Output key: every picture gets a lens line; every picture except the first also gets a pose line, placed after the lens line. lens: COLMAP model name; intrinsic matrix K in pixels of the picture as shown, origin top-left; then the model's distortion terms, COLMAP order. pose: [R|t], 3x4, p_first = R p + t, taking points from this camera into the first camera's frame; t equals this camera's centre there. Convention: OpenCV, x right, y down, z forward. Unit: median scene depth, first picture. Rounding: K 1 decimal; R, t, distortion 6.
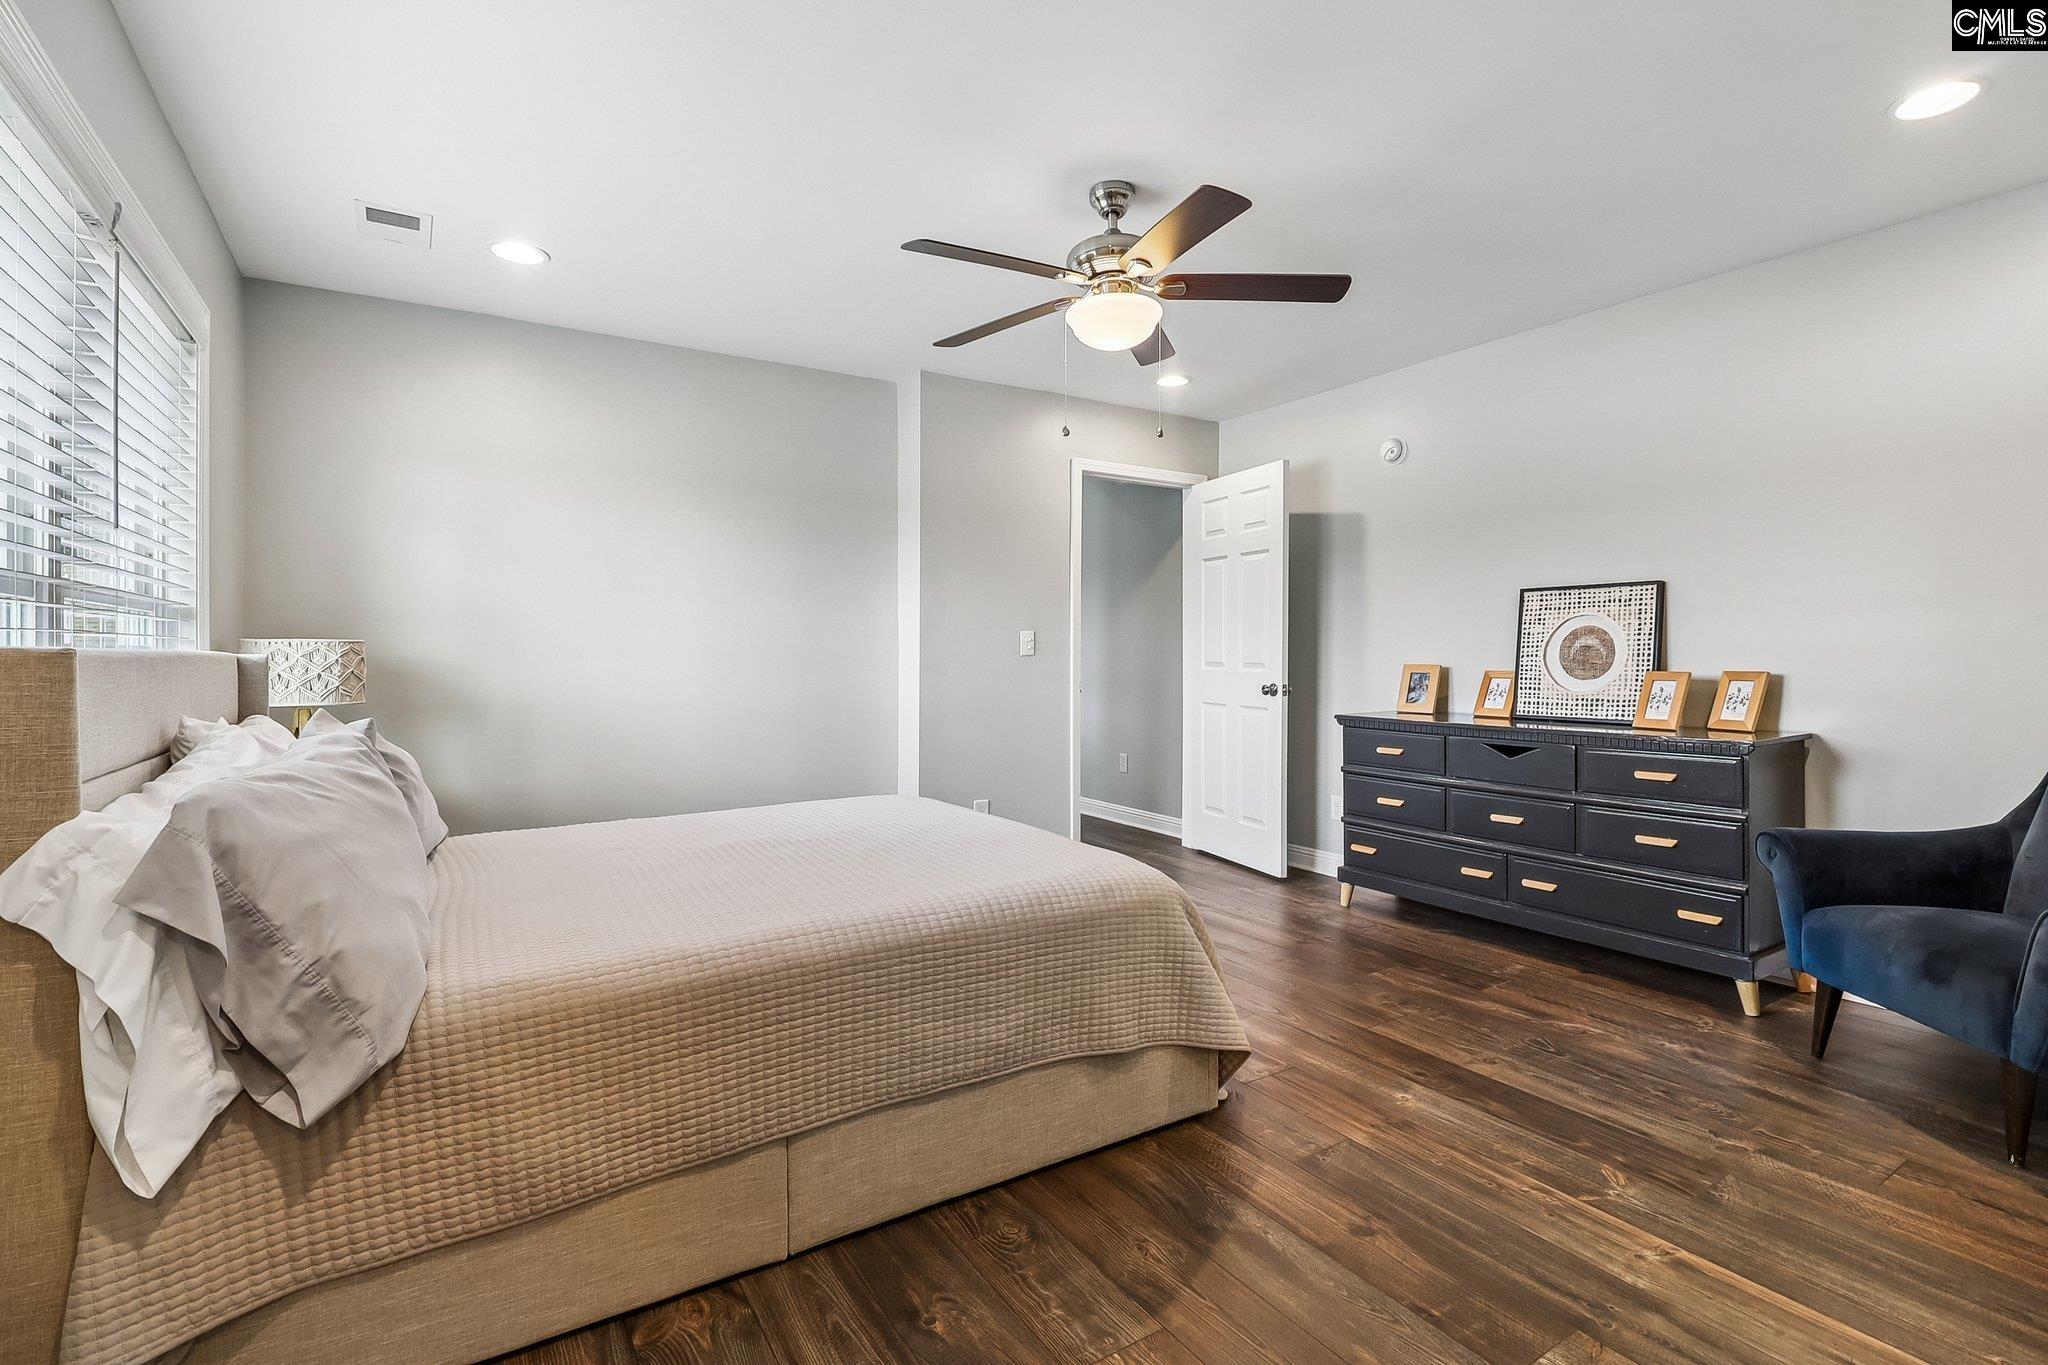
lens RADIAL K [[945.2, 0, 1023.3], [0, 945.2, 649.8], [0, 0, 1]] dist [0.003185, -0.012401]
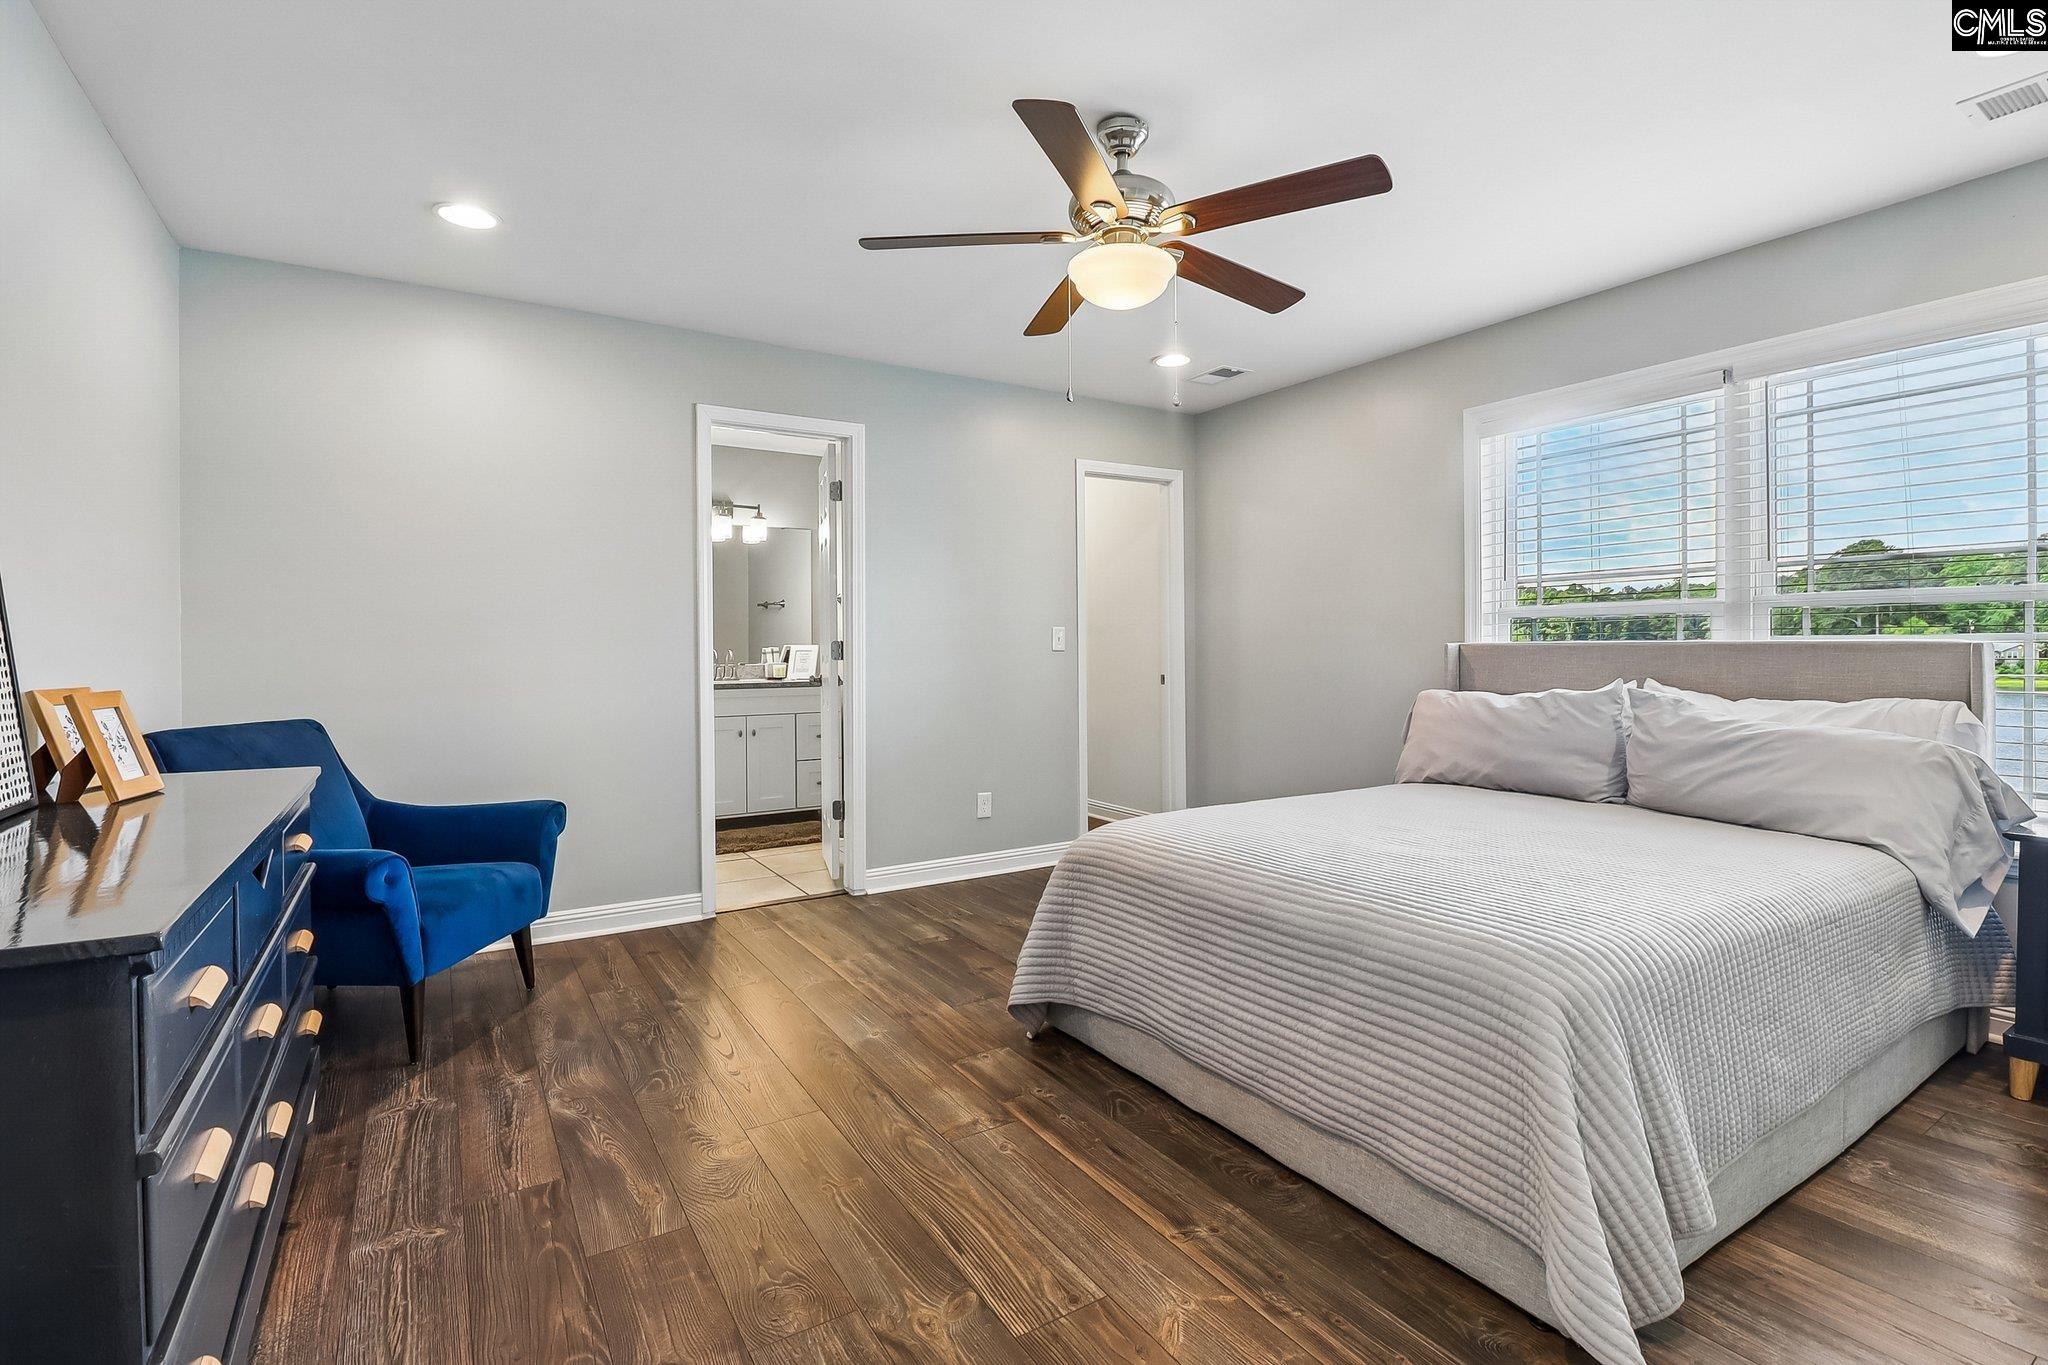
lens RADIAL K [[945.2, 0, 1023.3], [0, 945.2, 649.8], [0, 0, 1]] dist [0.003185, -0.012401]
pose [[-0.999980, 0.006326, -0.000522, 0.200103], [0.006327, 0.999975, -0.003095, 0.007681], [0.000502, -0.003098, -0.999995, 1.953001]]
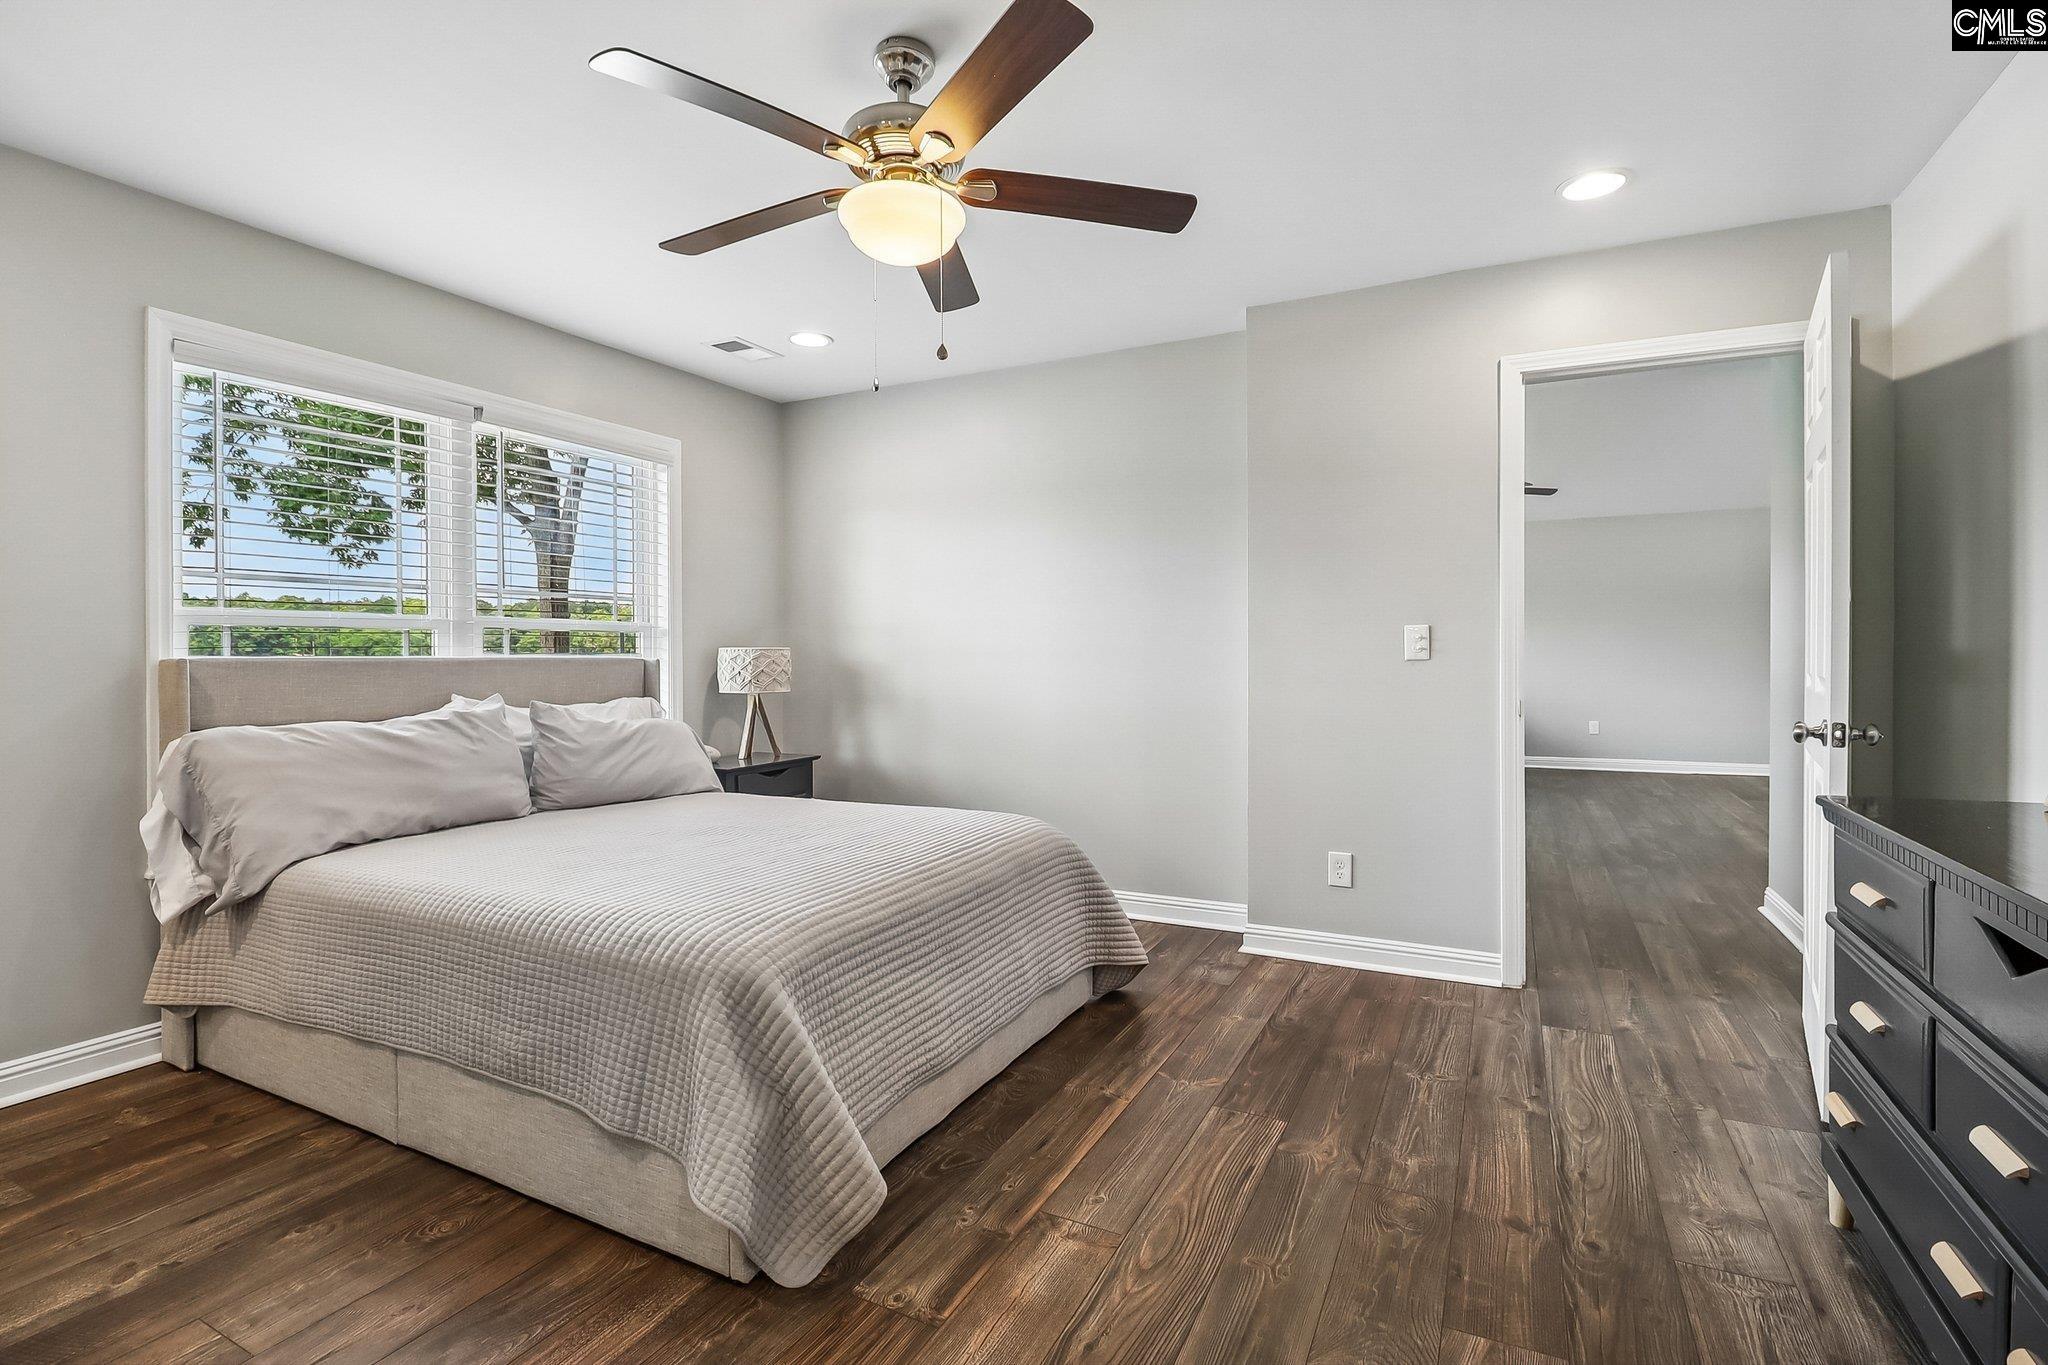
lens RADIAL K [[945.2, 0, 1023.3], [0, 945.2, 649.8], [0, 0, 1]] dist [0.003185, -0.012401]
pose [[0.513673, -0.004454, -0.857975, 0.833174], [0.008232, 0.999966, -0.000262, -0.006040], [0.857947, -0.006929, 0.513692, 0.711056]]
